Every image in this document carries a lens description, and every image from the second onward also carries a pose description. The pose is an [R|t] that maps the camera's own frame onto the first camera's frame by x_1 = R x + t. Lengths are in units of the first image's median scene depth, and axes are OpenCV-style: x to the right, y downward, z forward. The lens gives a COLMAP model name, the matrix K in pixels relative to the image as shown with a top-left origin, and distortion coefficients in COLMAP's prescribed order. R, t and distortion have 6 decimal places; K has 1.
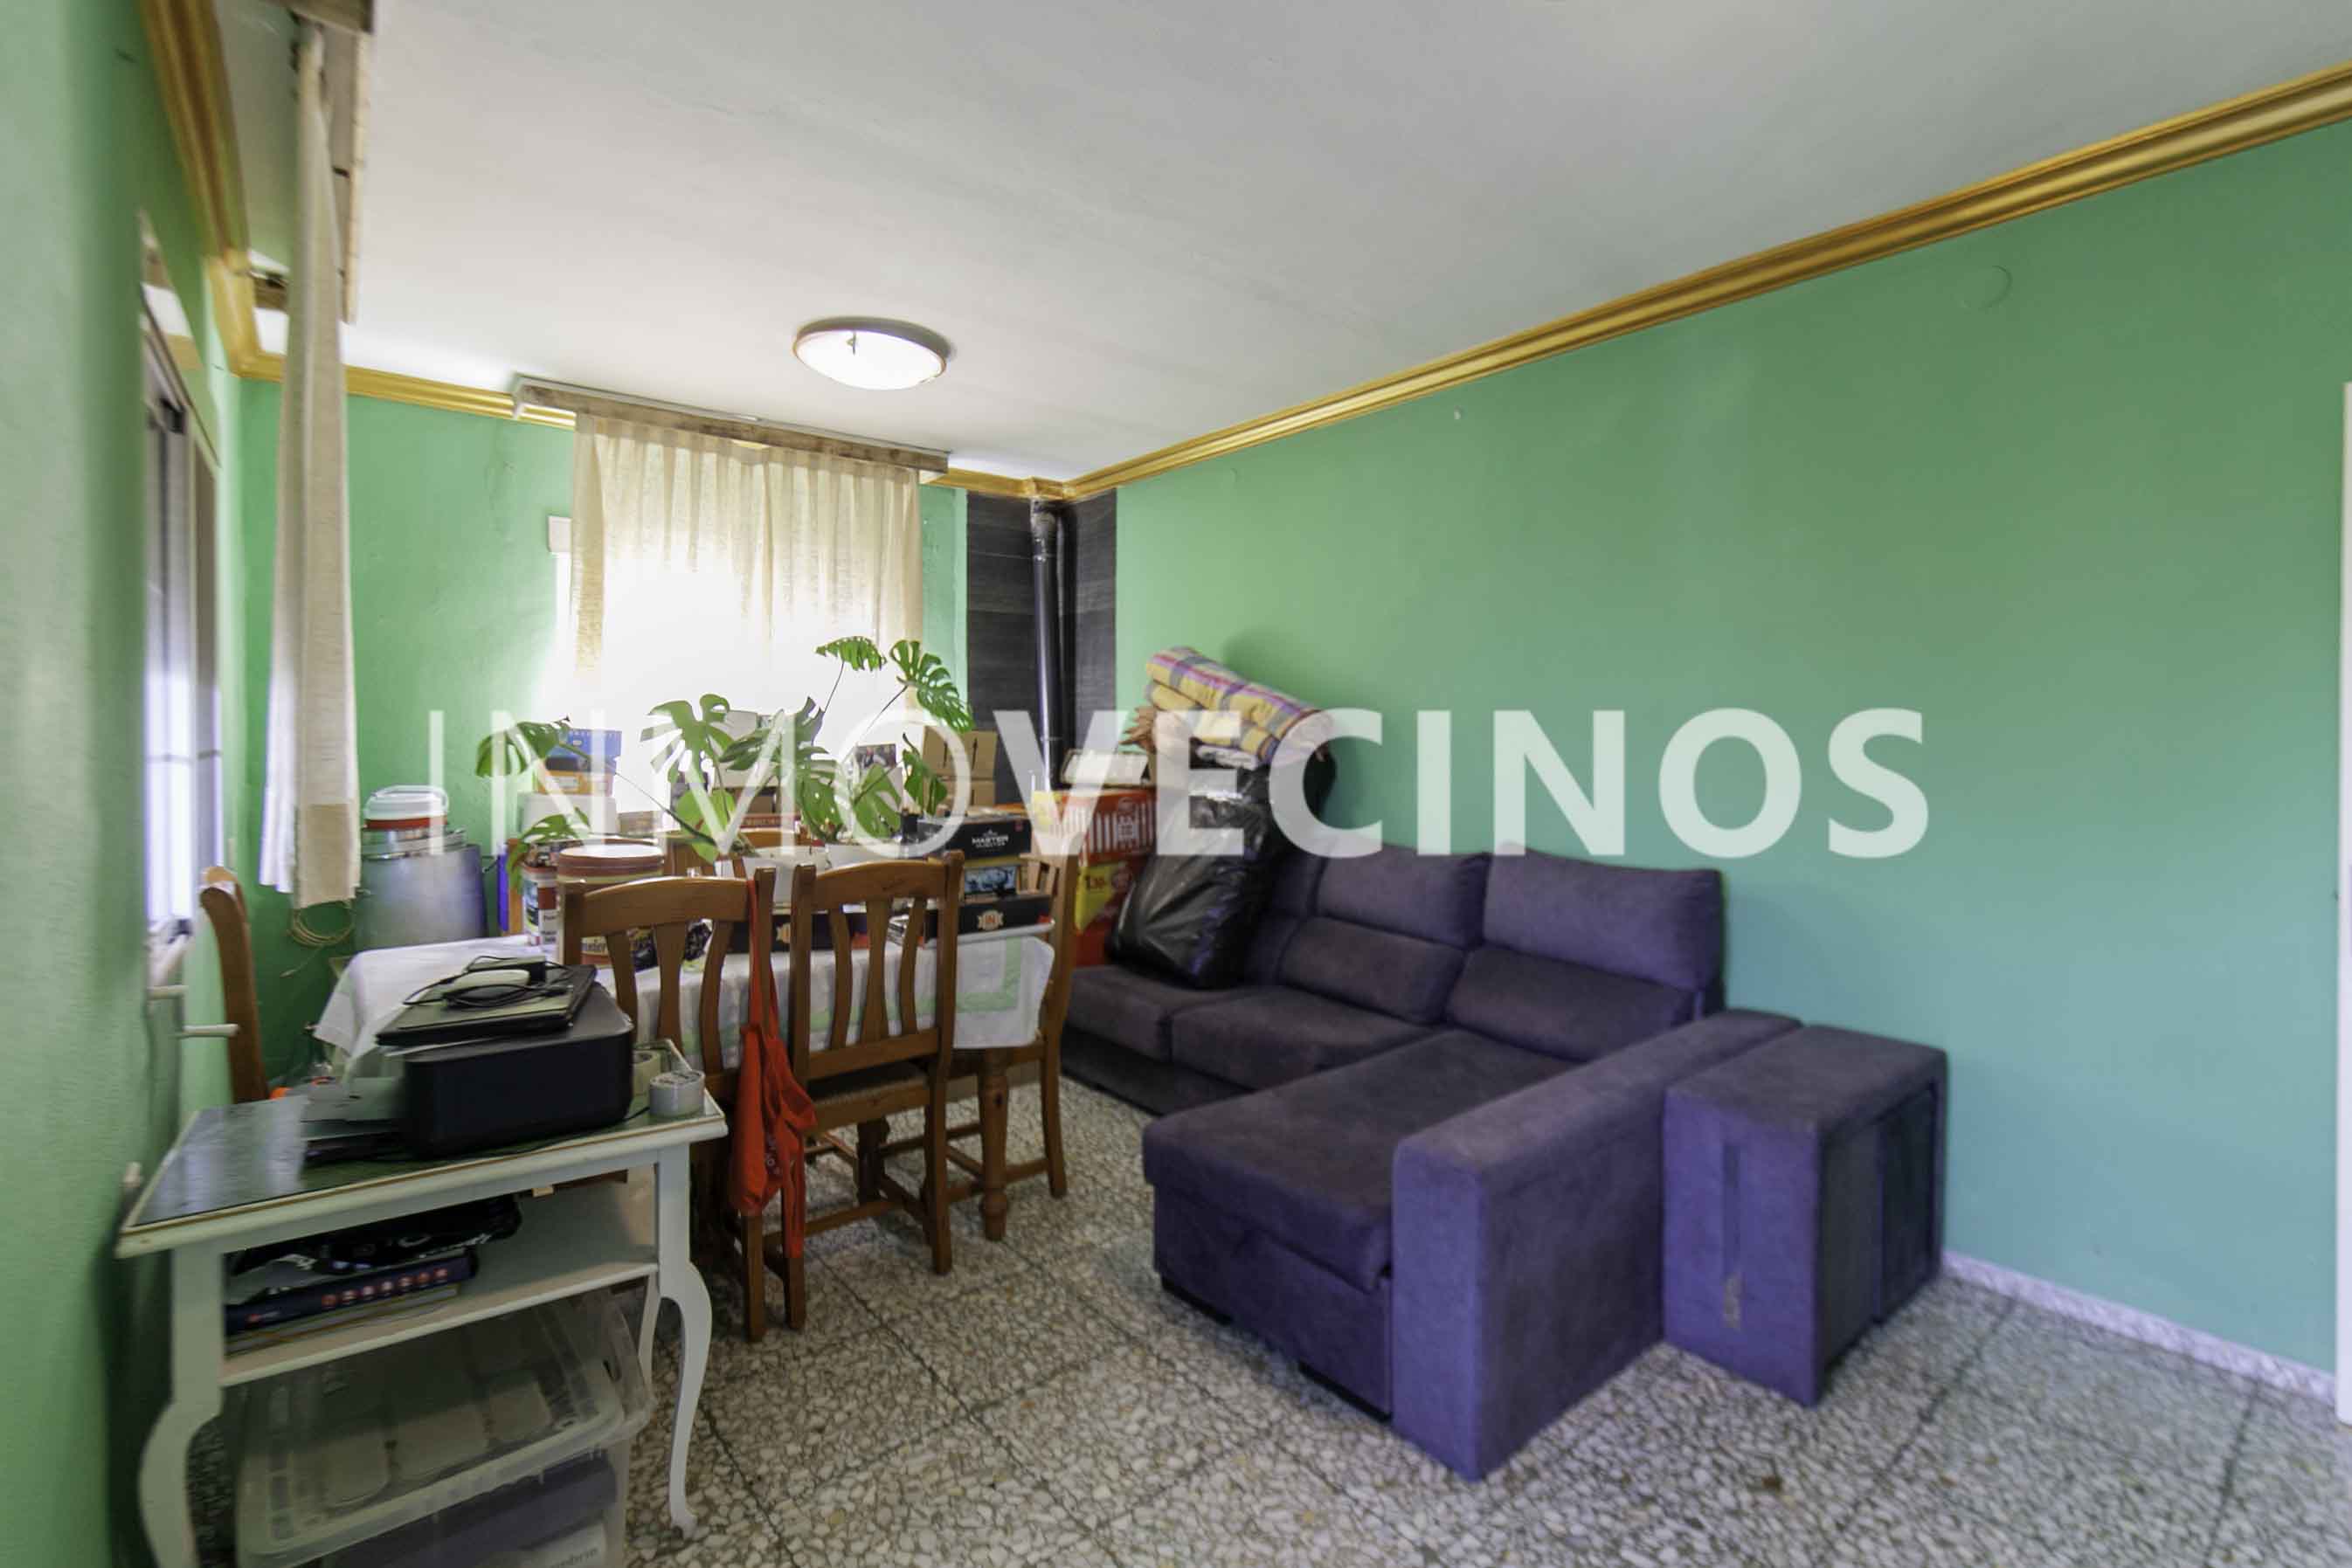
lens RADIAL K [[1022.6, 0, 1175.8], [0, 1022.6, 737.2], [0, 0, 1]] dist [0.001787, -0.000154]
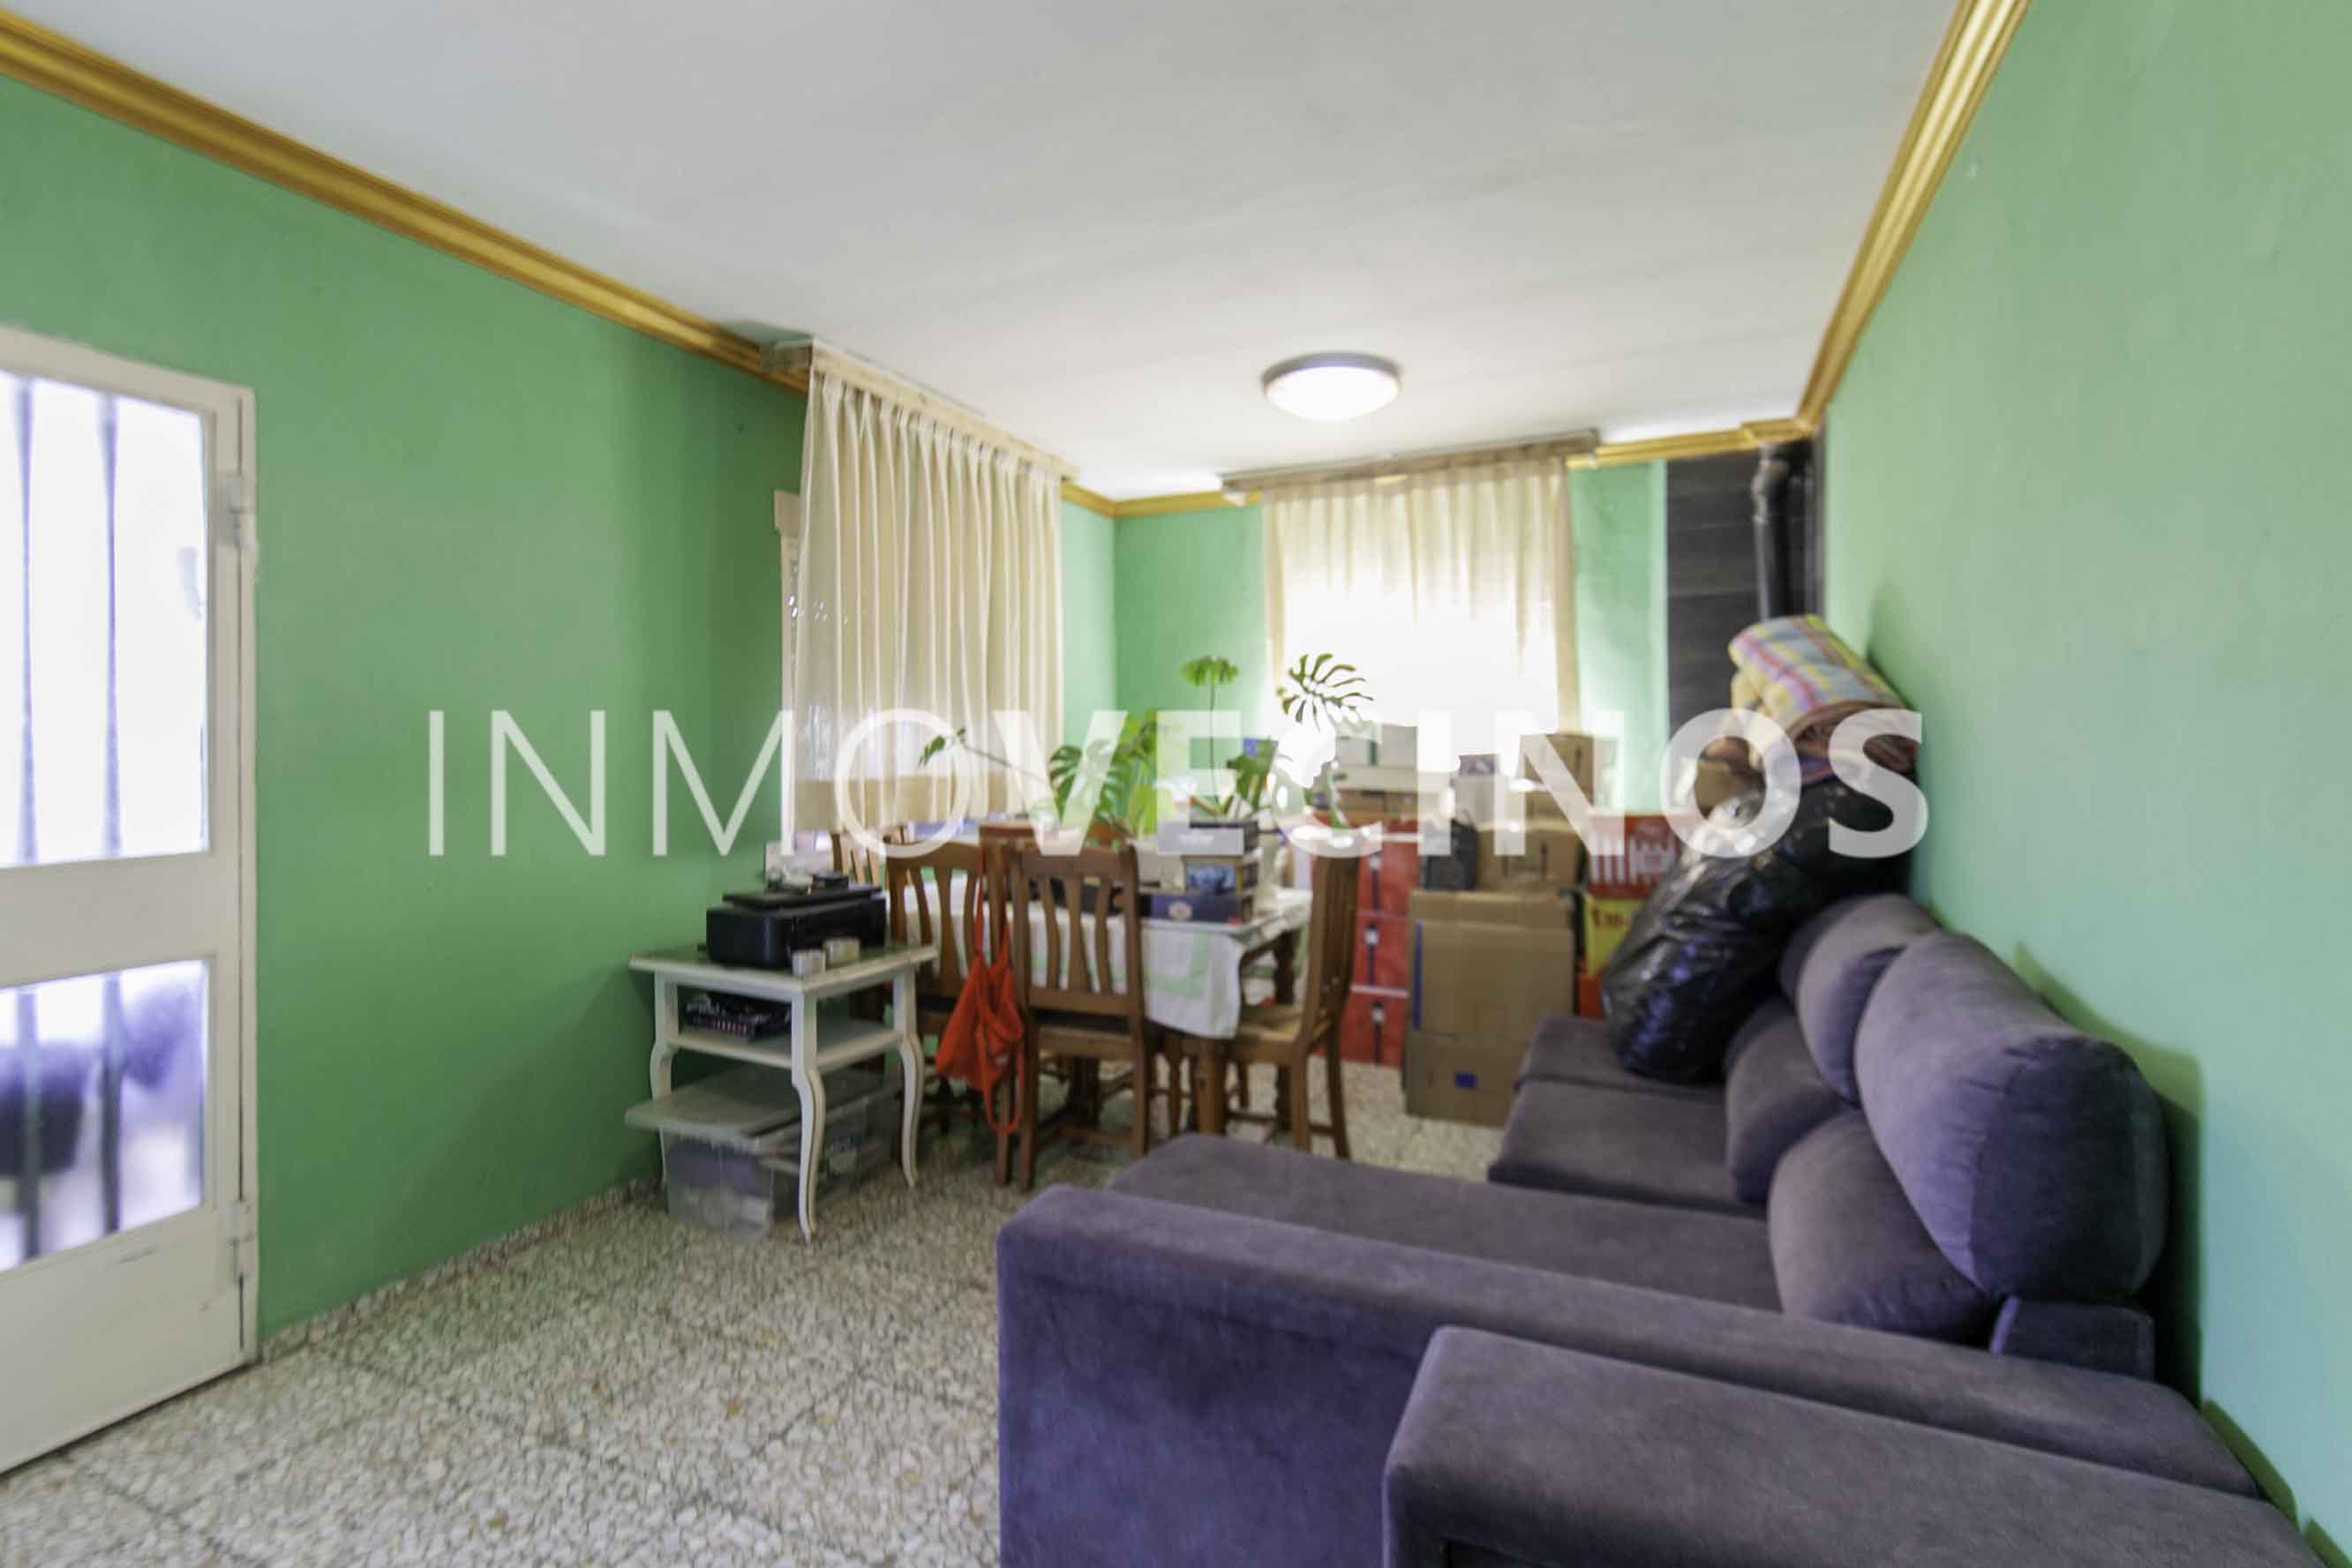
lens RADIAL K [[1022.6, 0, 1175.8], [0, 1022.6, 737.2], [0, 0, 1]] dist [0.001787, -0.000154]
pose [[0.470409, -0.007083, -0.882420, 0.458706], [0.000783, 0.999971, -0.007609, 0.000883], [0.882448, 0.002888, 0.470401, 0.283241]]
